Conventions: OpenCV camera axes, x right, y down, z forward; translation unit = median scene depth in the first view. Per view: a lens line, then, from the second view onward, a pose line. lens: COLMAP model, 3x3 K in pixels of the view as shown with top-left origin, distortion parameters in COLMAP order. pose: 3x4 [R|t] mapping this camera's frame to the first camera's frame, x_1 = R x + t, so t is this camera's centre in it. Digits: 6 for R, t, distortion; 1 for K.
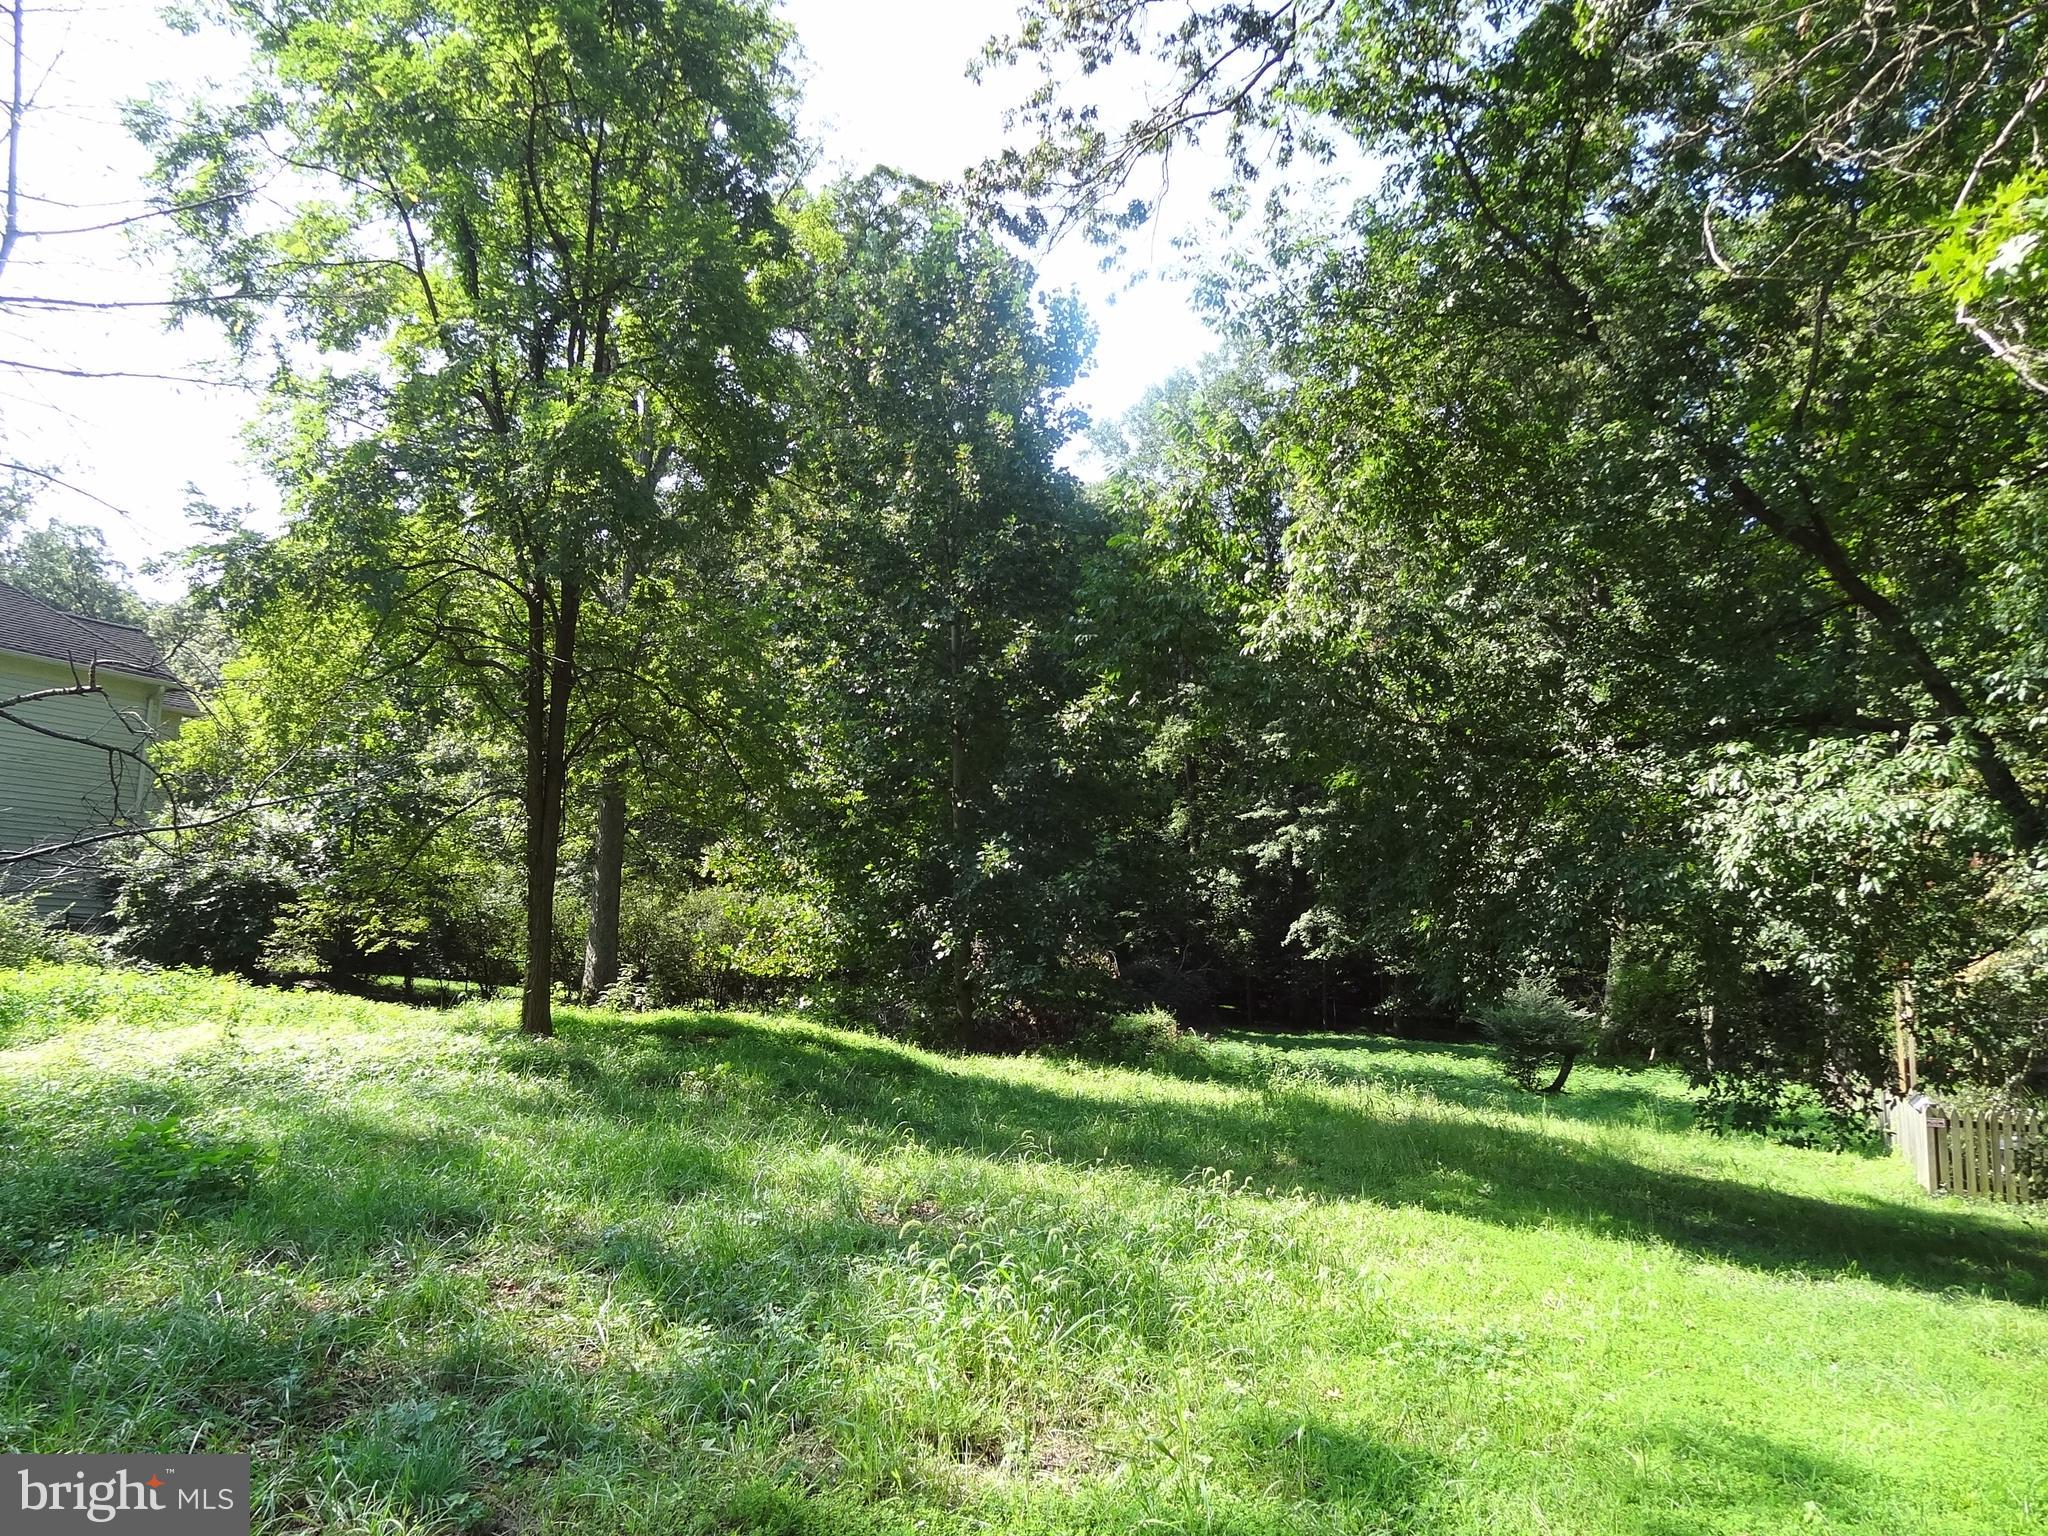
lens RADIAL K [[1441.1, 0, 1027.6], [0, 1441.1, 777.1], [0, 0, 1]] dist [0.005701, -0.014390]
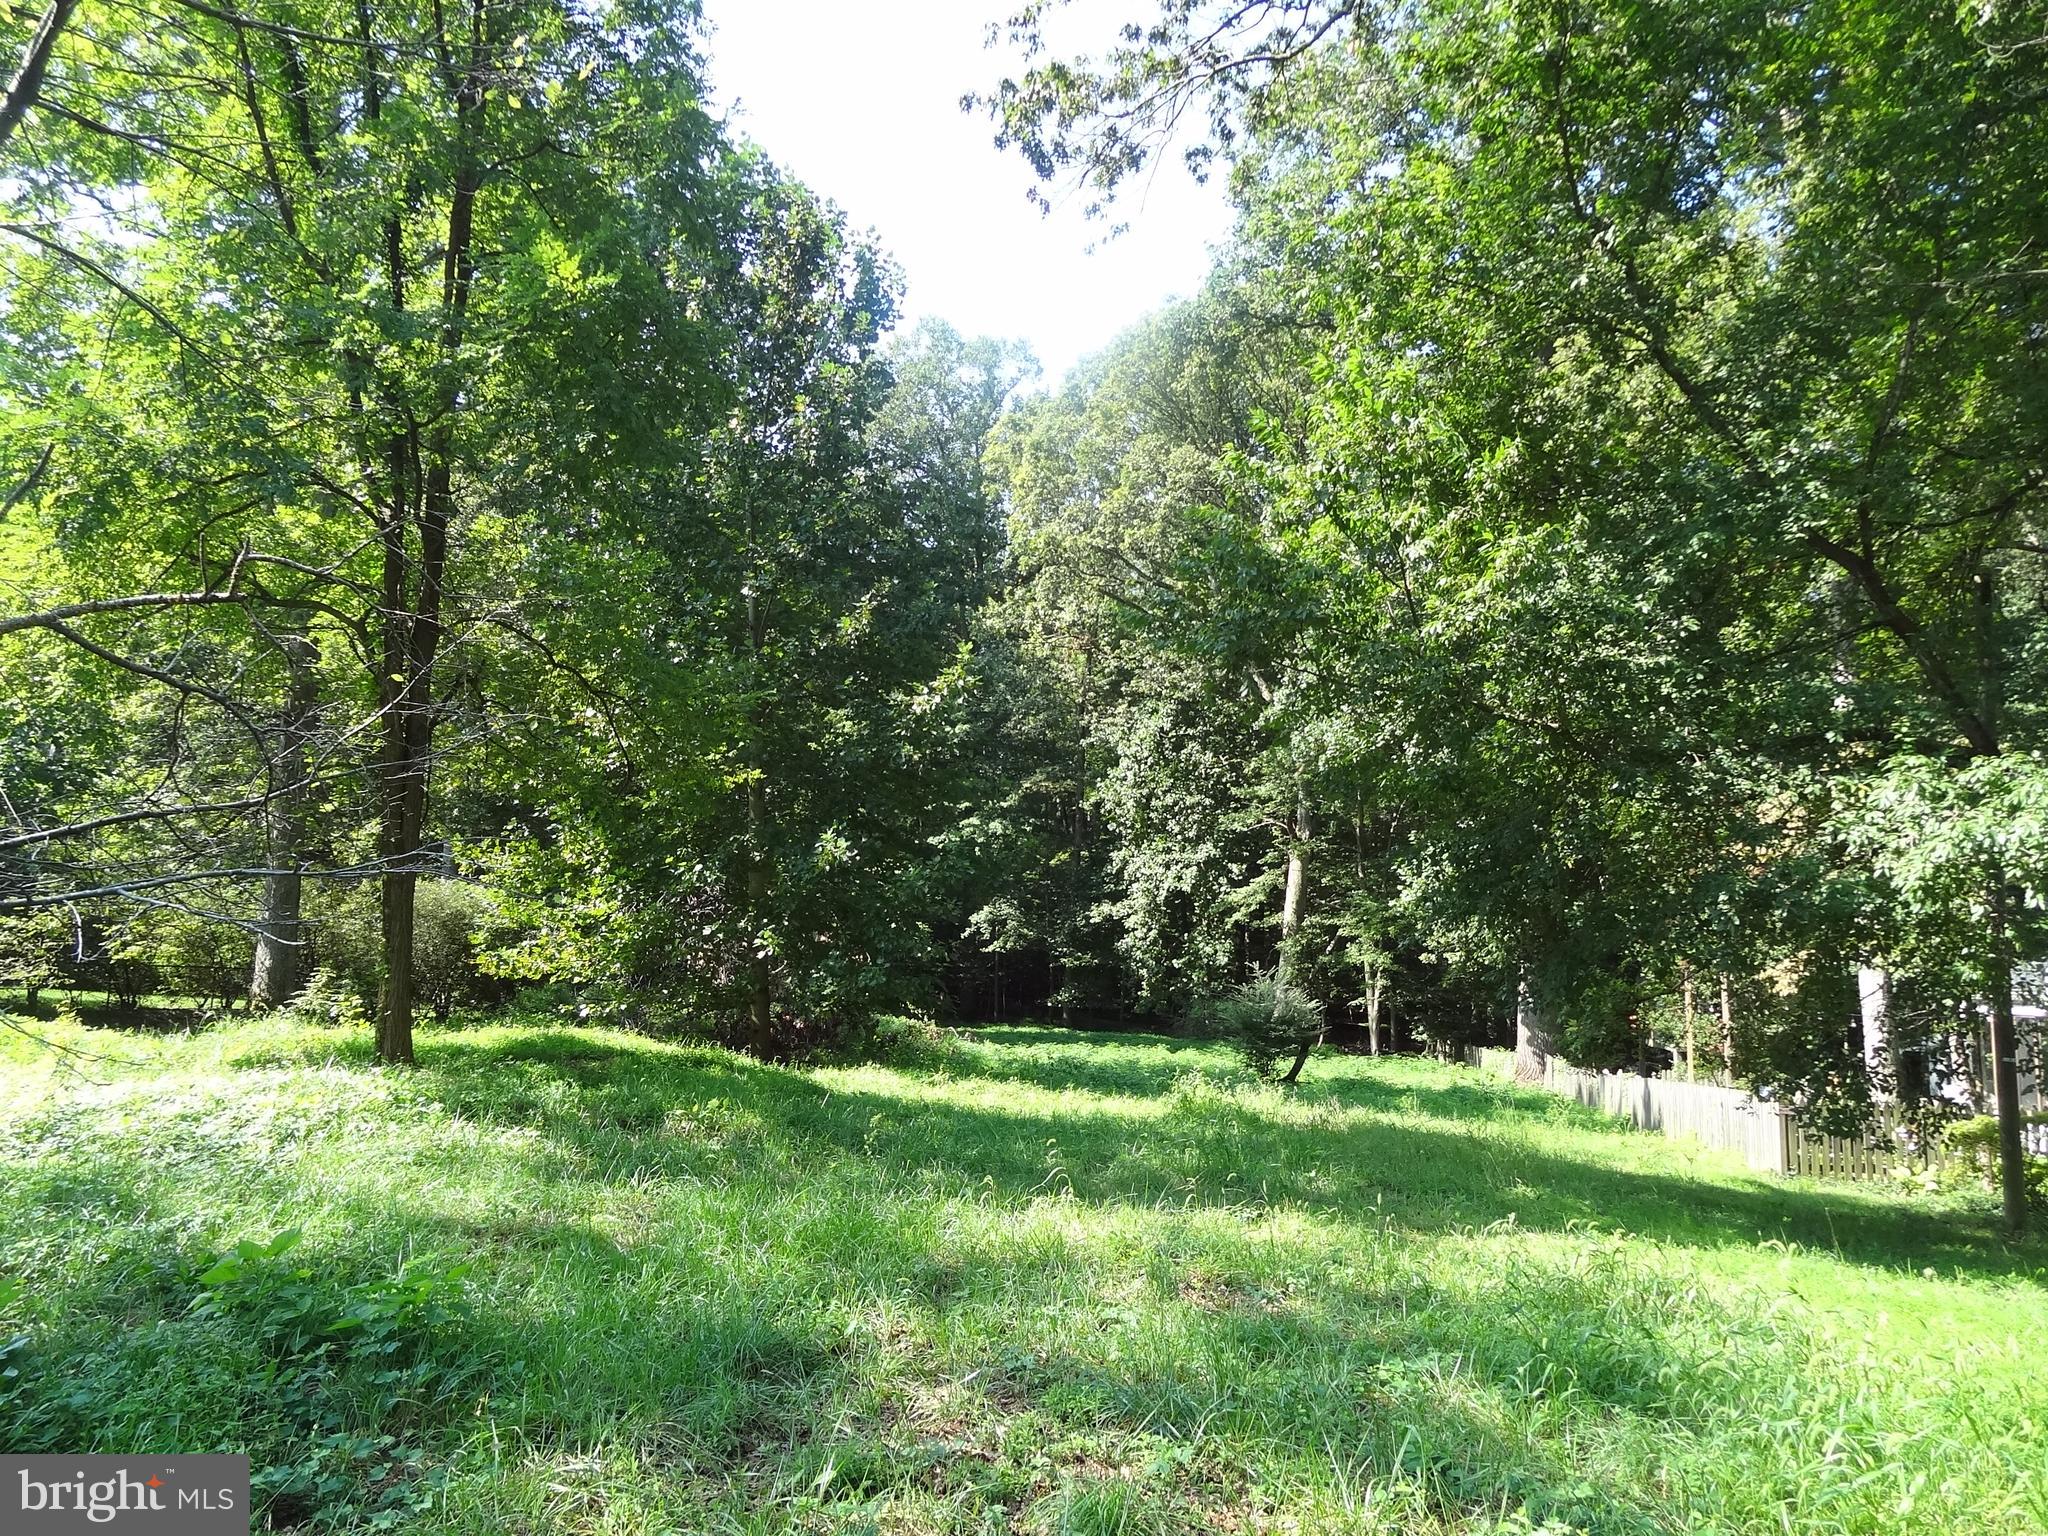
lens RADIAL K [[1441.1, 0, 1023.1], [0, 1441.1, 761.3], [0, 0, 1]] dist [0.005701, -0.014390]
pose [[0.956897, 0.031152, 0.288752, -0.143899], [-0.030246, 0.999514, -0.007603, 0.003047], [-0.288849, -0.001459, 0.957374, 0.077181]]
